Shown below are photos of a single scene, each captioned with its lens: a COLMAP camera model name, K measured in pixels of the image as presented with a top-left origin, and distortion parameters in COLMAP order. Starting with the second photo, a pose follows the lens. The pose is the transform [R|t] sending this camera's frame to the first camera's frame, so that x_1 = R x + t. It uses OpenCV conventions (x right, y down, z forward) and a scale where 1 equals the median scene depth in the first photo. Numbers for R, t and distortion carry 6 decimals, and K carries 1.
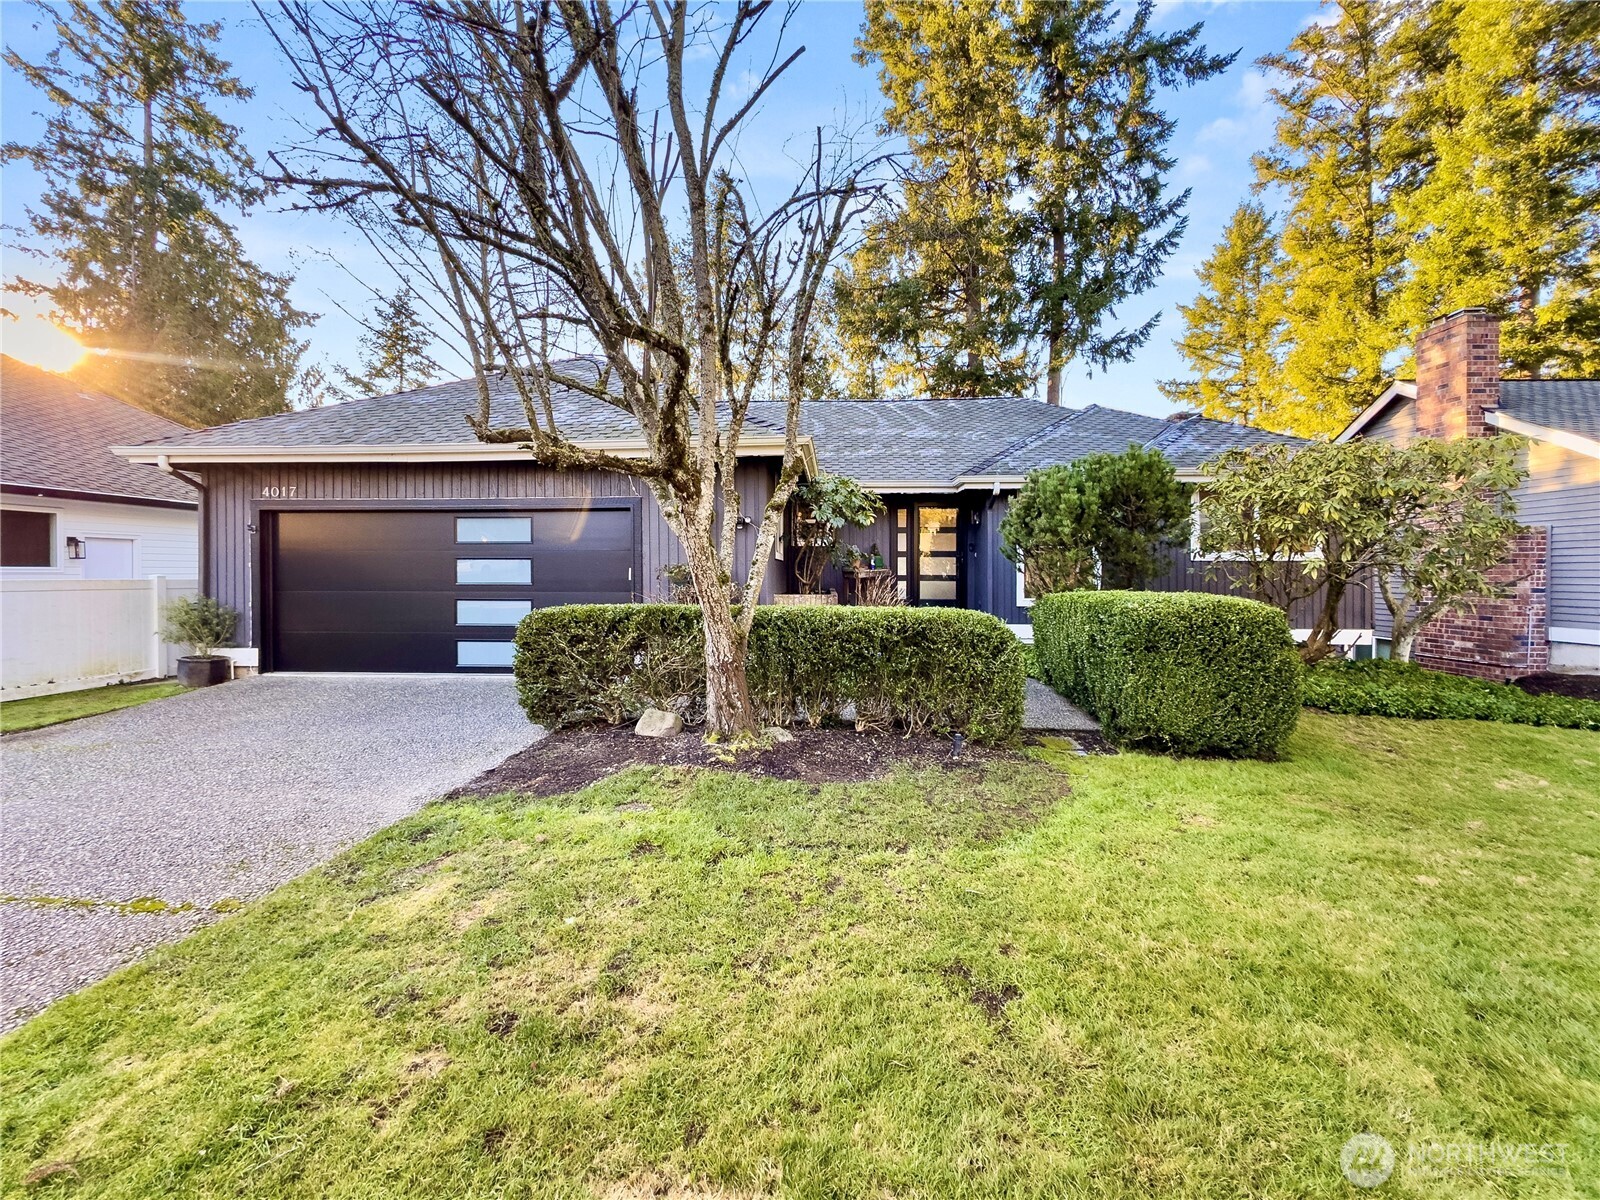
lens RADIAL K [[647.6, 0, 803.6], [0, 647.6, 570.3], [0, 0, 1]] dist [0.000234, -0.000115]
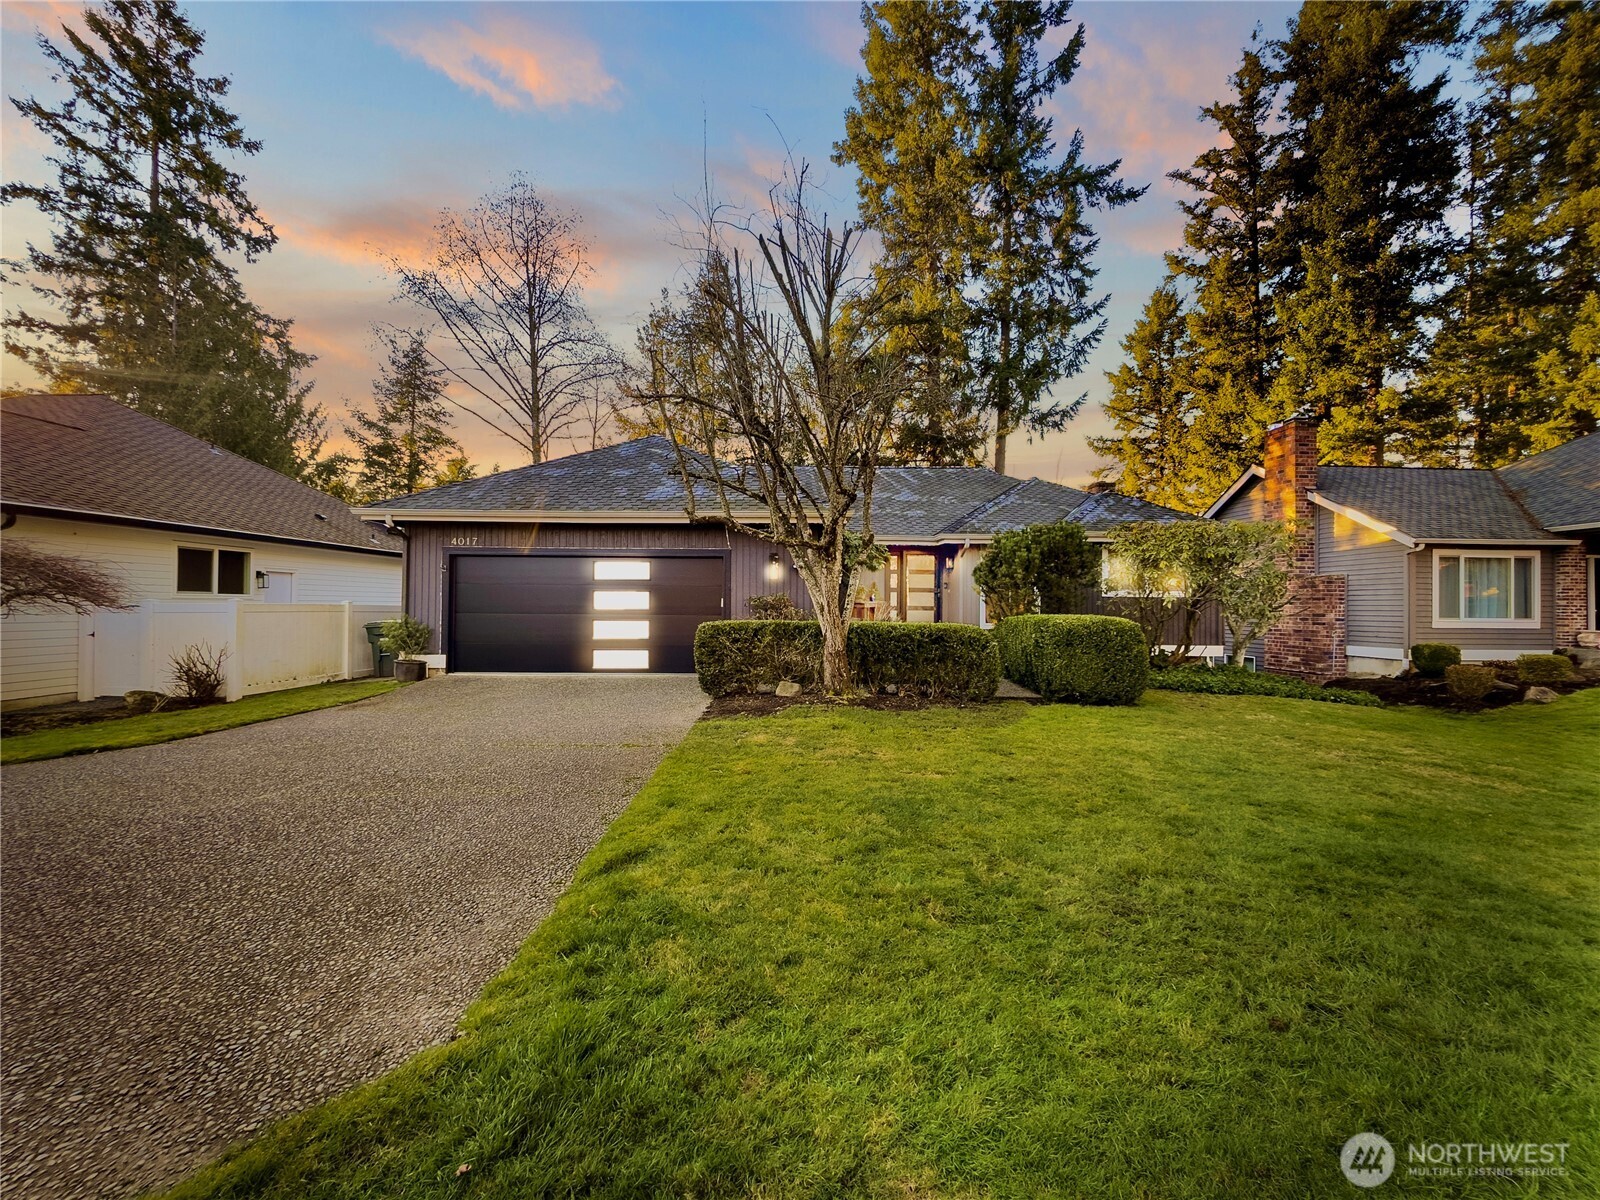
lens RADIAL K [[639.4, 0, 800.0], [0, 639.4, 600.0], [0, 0, 1]] dist [-0.000042, 0.000130]
pose [[0.997116, 0.007492, 0.075523, -0.067085], [-0.006988, 0.999951, -0.006941, 0.002745], [-0.075571, 0.006393, 0.997120, -0.139552]]
